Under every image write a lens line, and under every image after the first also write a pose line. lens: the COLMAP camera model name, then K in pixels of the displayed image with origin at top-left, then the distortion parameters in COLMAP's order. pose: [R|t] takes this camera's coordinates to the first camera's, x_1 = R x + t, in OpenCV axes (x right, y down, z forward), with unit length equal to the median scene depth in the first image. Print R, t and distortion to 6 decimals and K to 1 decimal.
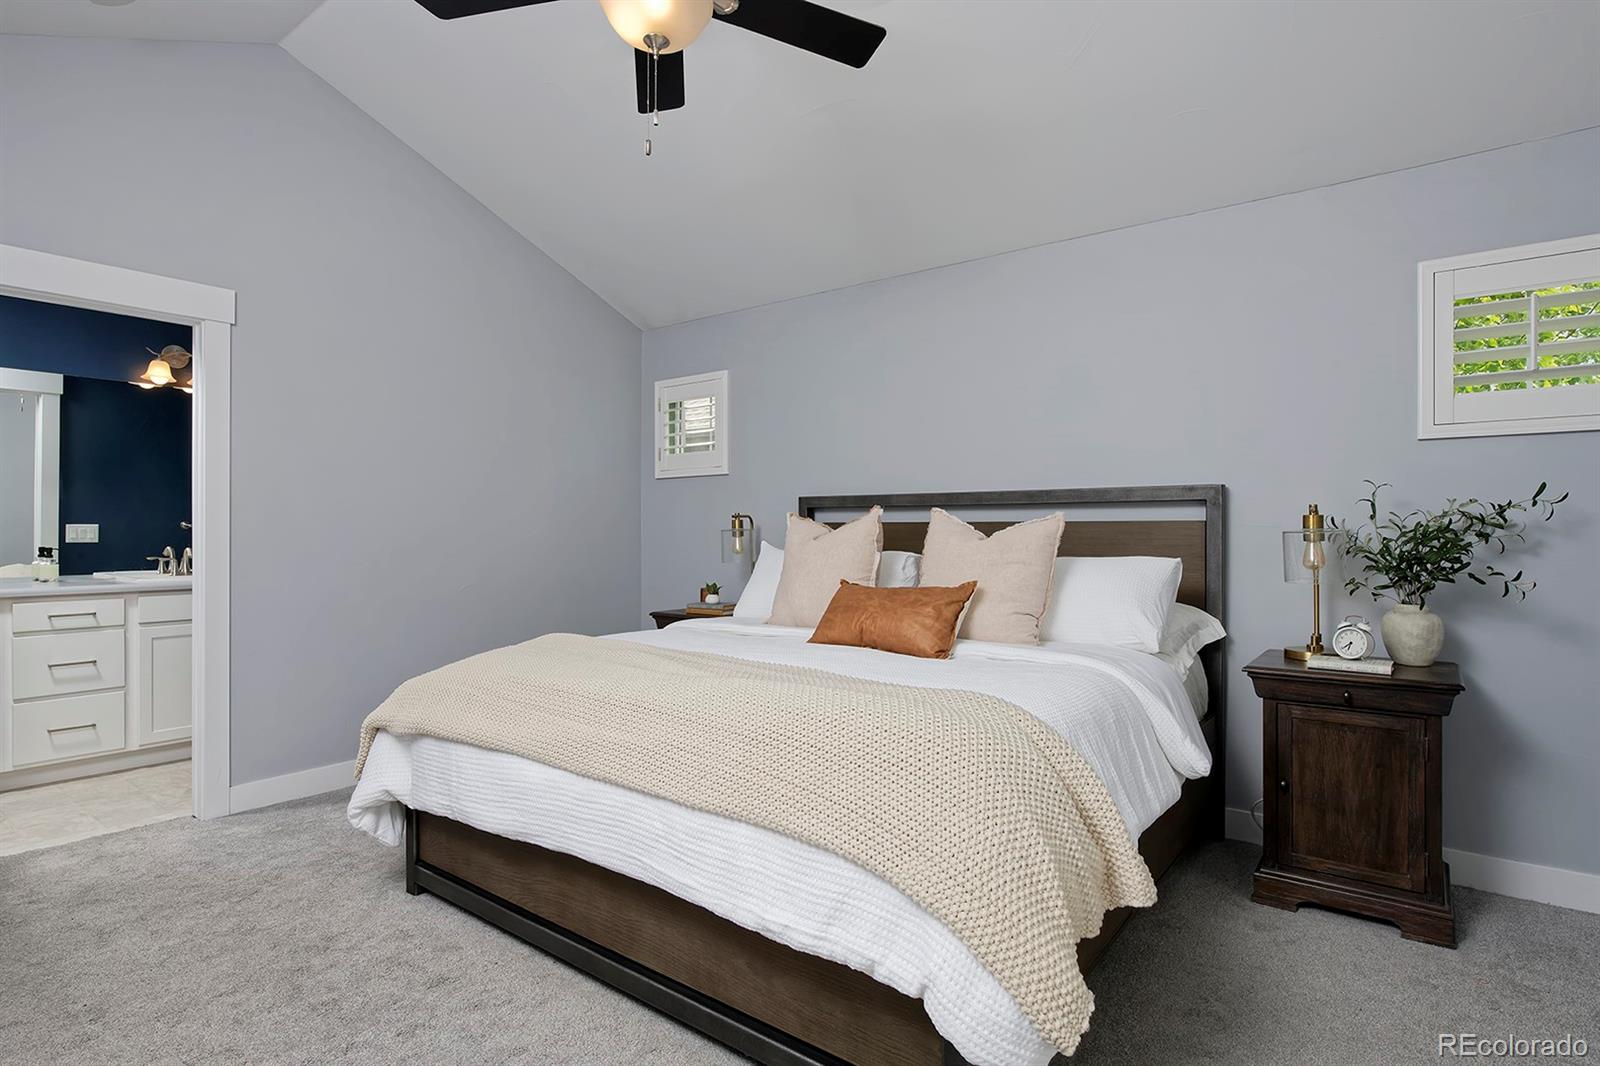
lens RADIAL K [[833.2, 0, 801.2], [0, 833.2, 536.4], [0, 0, 1]] dist [-0.004381, -0.000859]
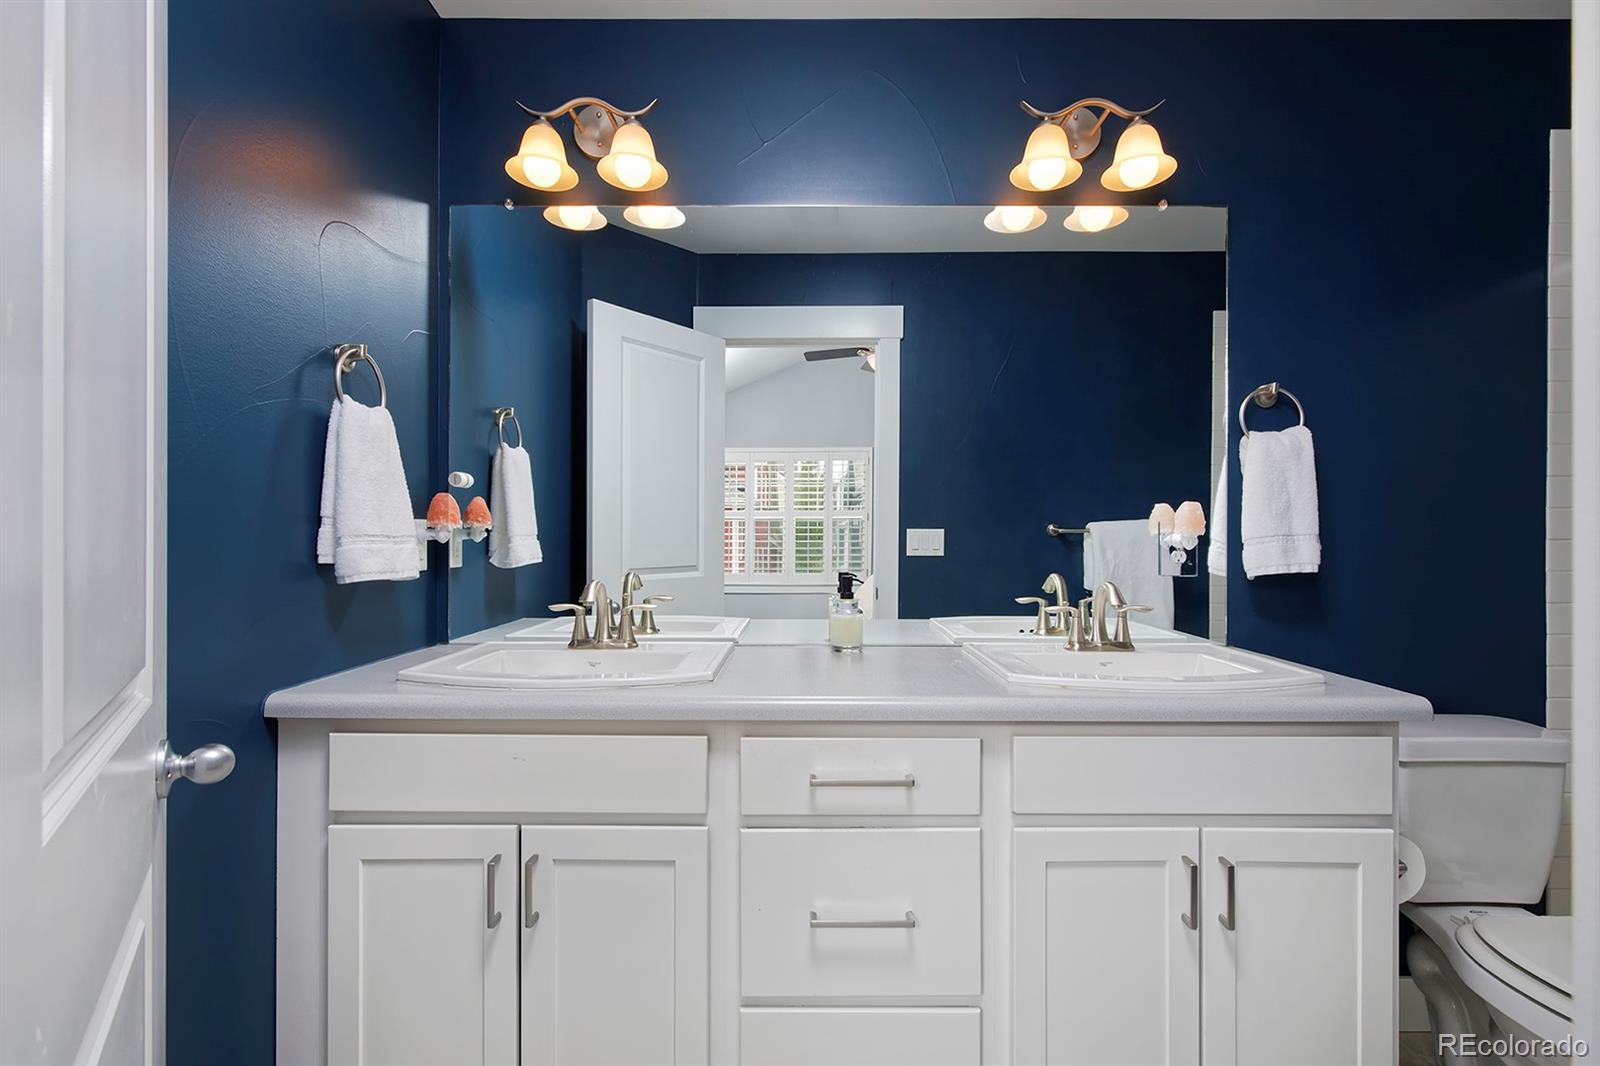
lens RADIAL K [[760.2, 0, 799.2], [0, 760.2, 538.1], [0, 0, 1]] dist [0.000707, 0.000032]
pose [[0.614126, 0.000917, -0.789208, -0.622581], [-0.007254, 0.999964, -0.004483, -0.005180], [0.789175, 0.008479, 0.614110, 0.760611]]
